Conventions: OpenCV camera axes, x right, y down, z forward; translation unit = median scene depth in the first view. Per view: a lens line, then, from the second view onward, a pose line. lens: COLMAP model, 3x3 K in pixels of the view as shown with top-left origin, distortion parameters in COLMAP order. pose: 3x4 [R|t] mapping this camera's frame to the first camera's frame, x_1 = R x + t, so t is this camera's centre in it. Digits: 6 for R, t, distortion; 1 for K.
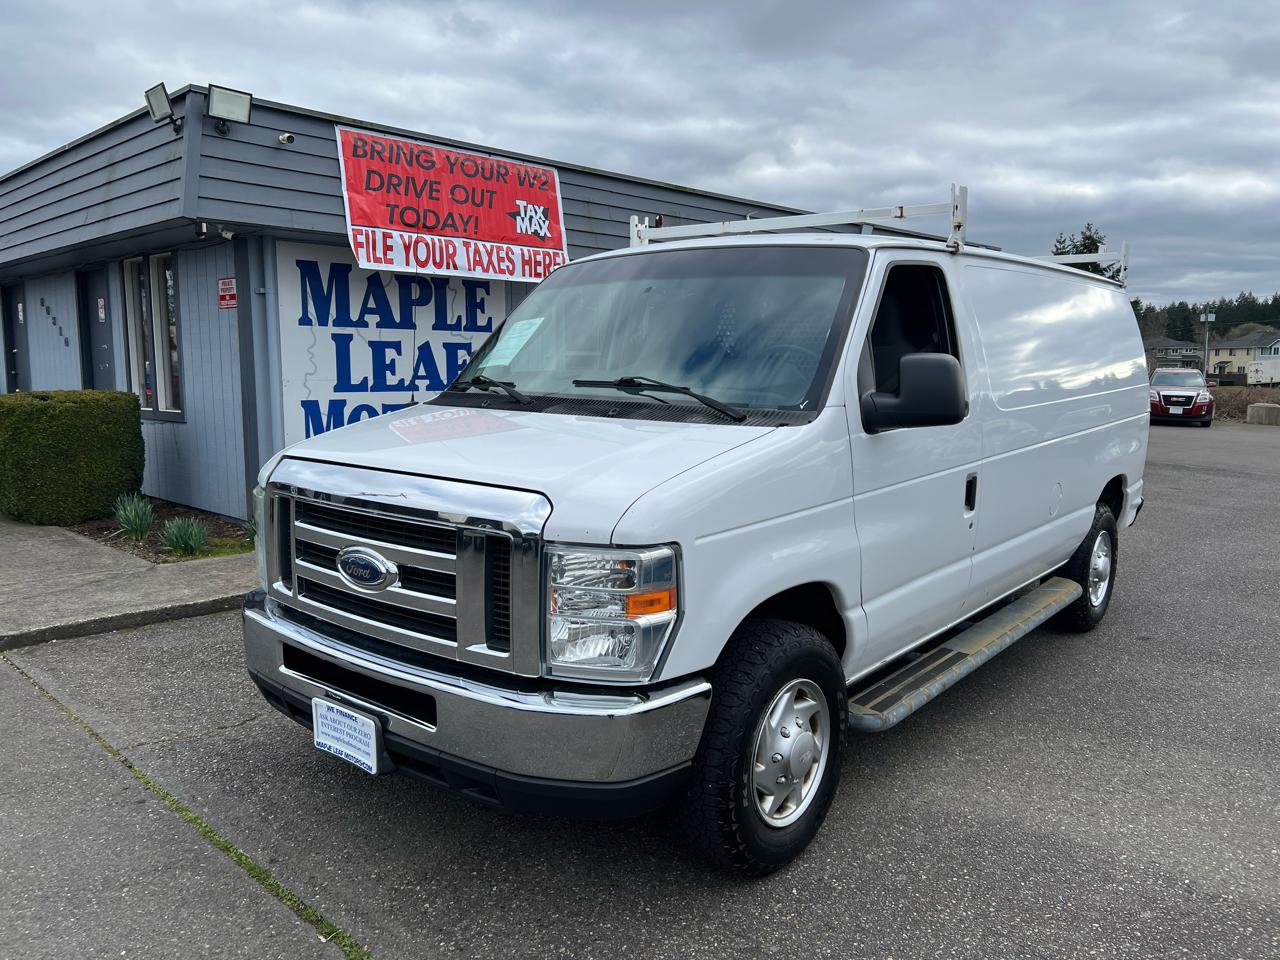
lens RADIAL K [[954.1, 0, 636.7], [0, 954.1, 487.4], [0, 0, 1]] dist [0.020281, -0.009296]
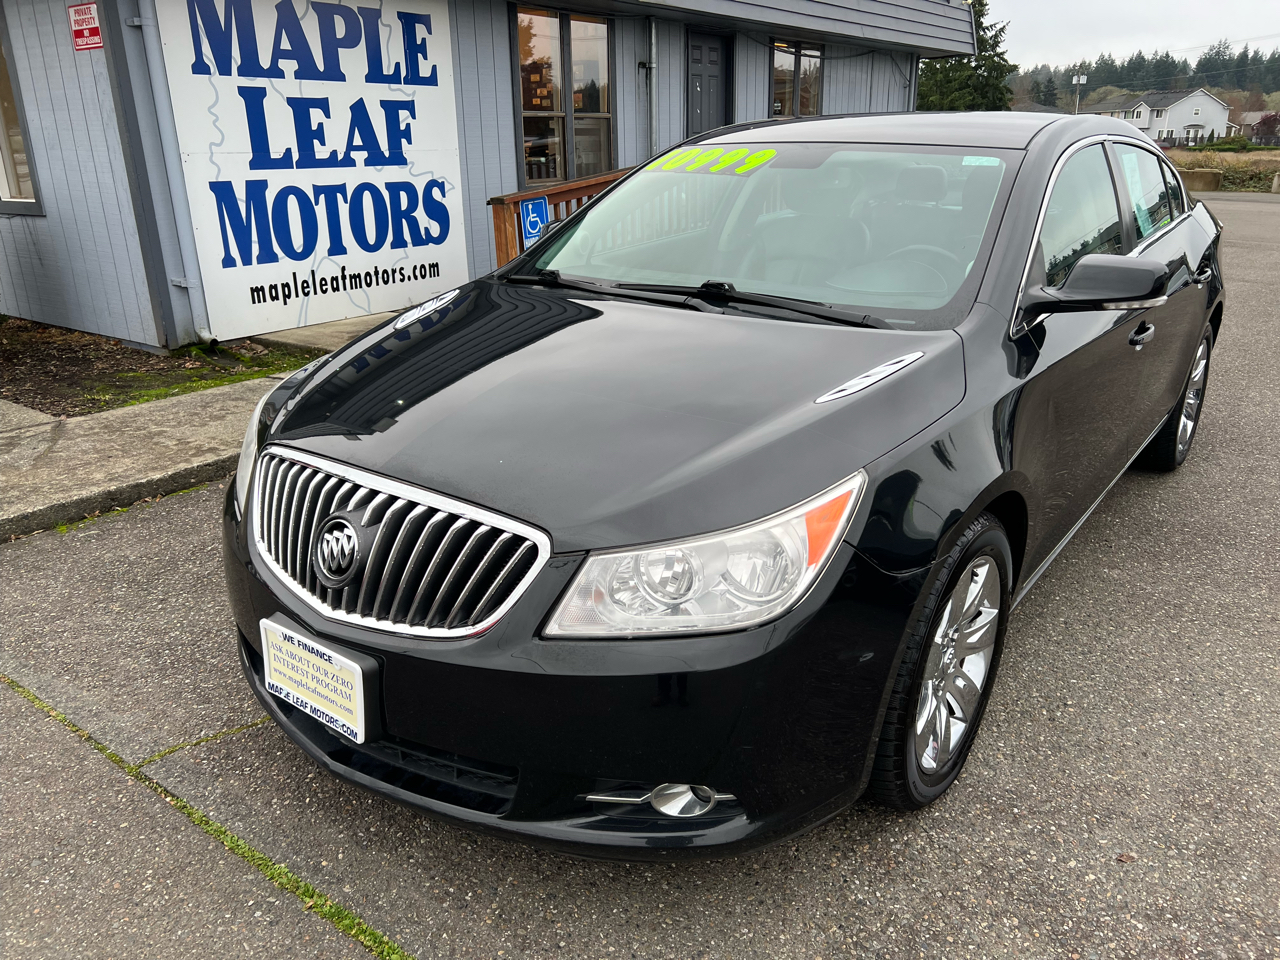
lens RADIAL K [[964.1, 0, 640.2], [0, 964.1, 487.7], [0, 0, 1]] dist [0.012049, 0.000604]
pose [[0.990610, -0.061071, 0.122318, -0.118312], [0.033079, 0.975167, 0.218987, -0.011284], [-0.132654, -0.212884, 0.968030, 0.162284]]
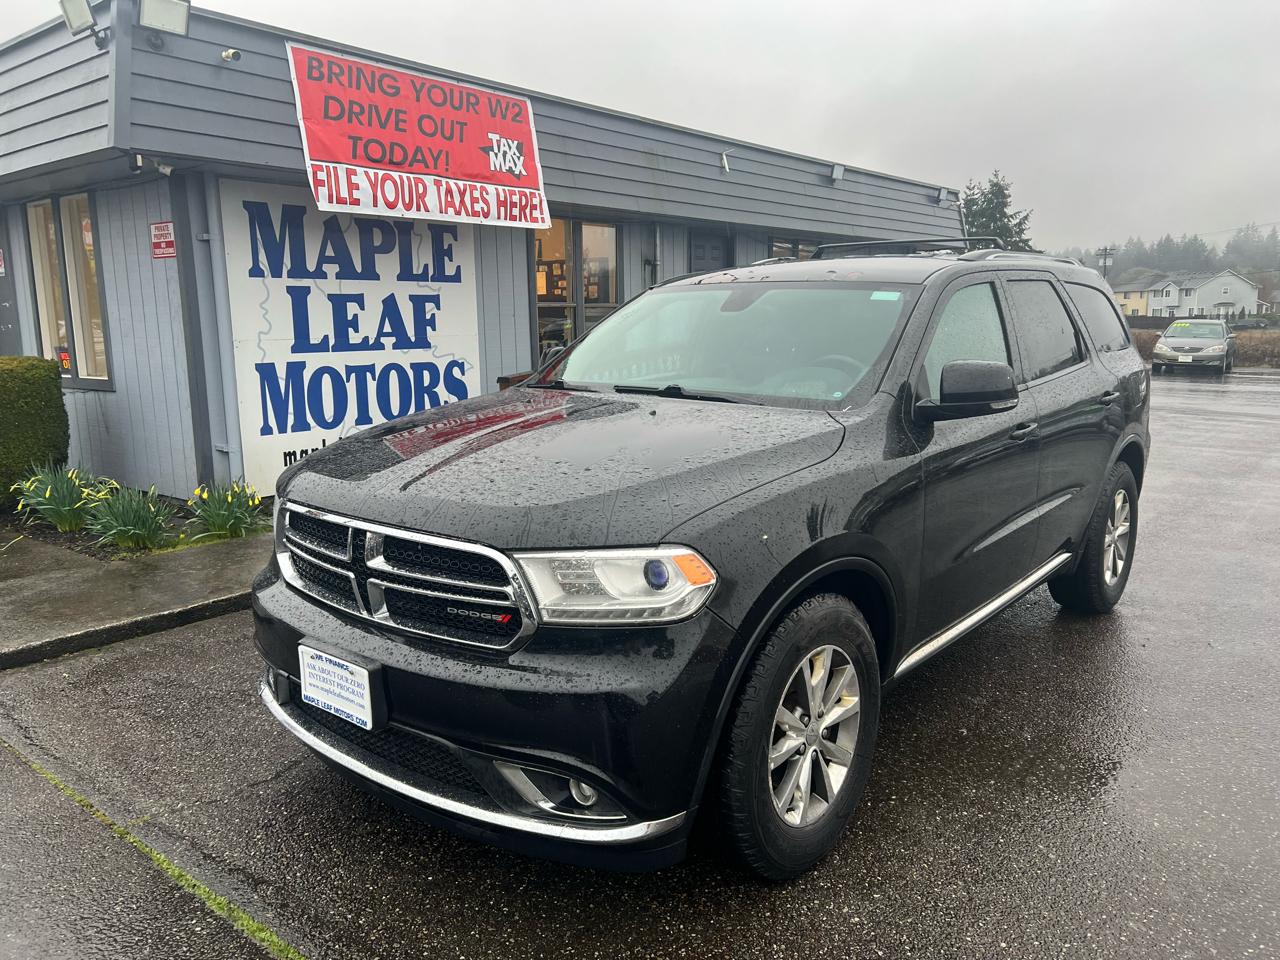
lens RADIAL K [[962.4, 0, 645.4], [0, 962.4, 479.4], [0, 0, 1]] dist [0.024742, -0.017805]
pose [[0.995288, -0.030830, 0.091933, -0.076828], [0.027061, 0.998752, 0.041974, -0.011893], [-0.093113, -0.039288, 0.994880, 0.079964]]
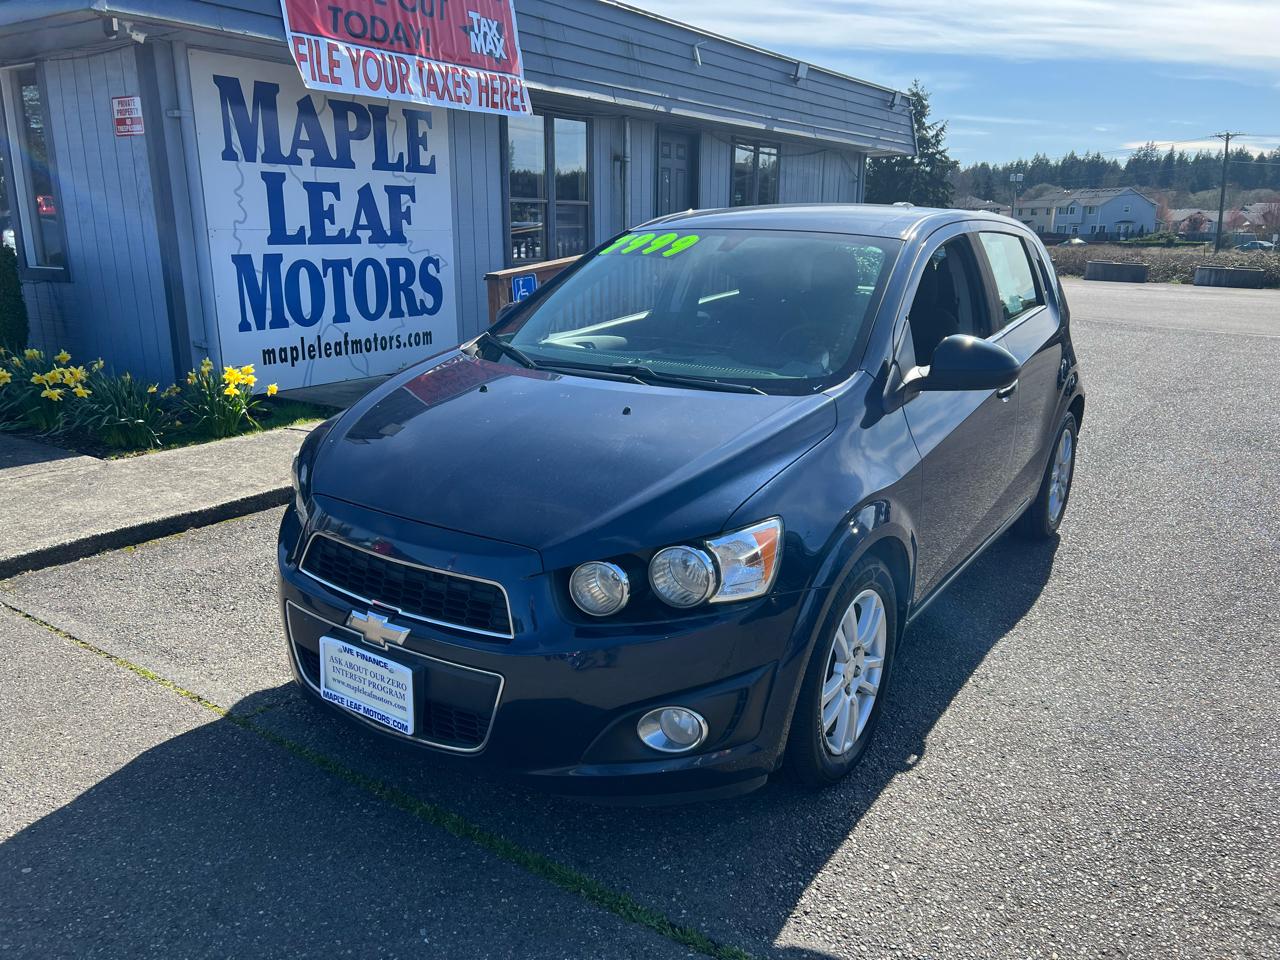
lens RADIAL K [[958.3, 0, 640.8], [0, 958.3, 482.7], [0, 0, 1]] dist [0.022900, -0.016432]
pose [[0.984377, -0.041649, 0.171075, -0.146631], [0.017719, 0.990121, 0.139094, -0.004602], [-0.175178, -0.133890, 0.975390, 0.094189]]
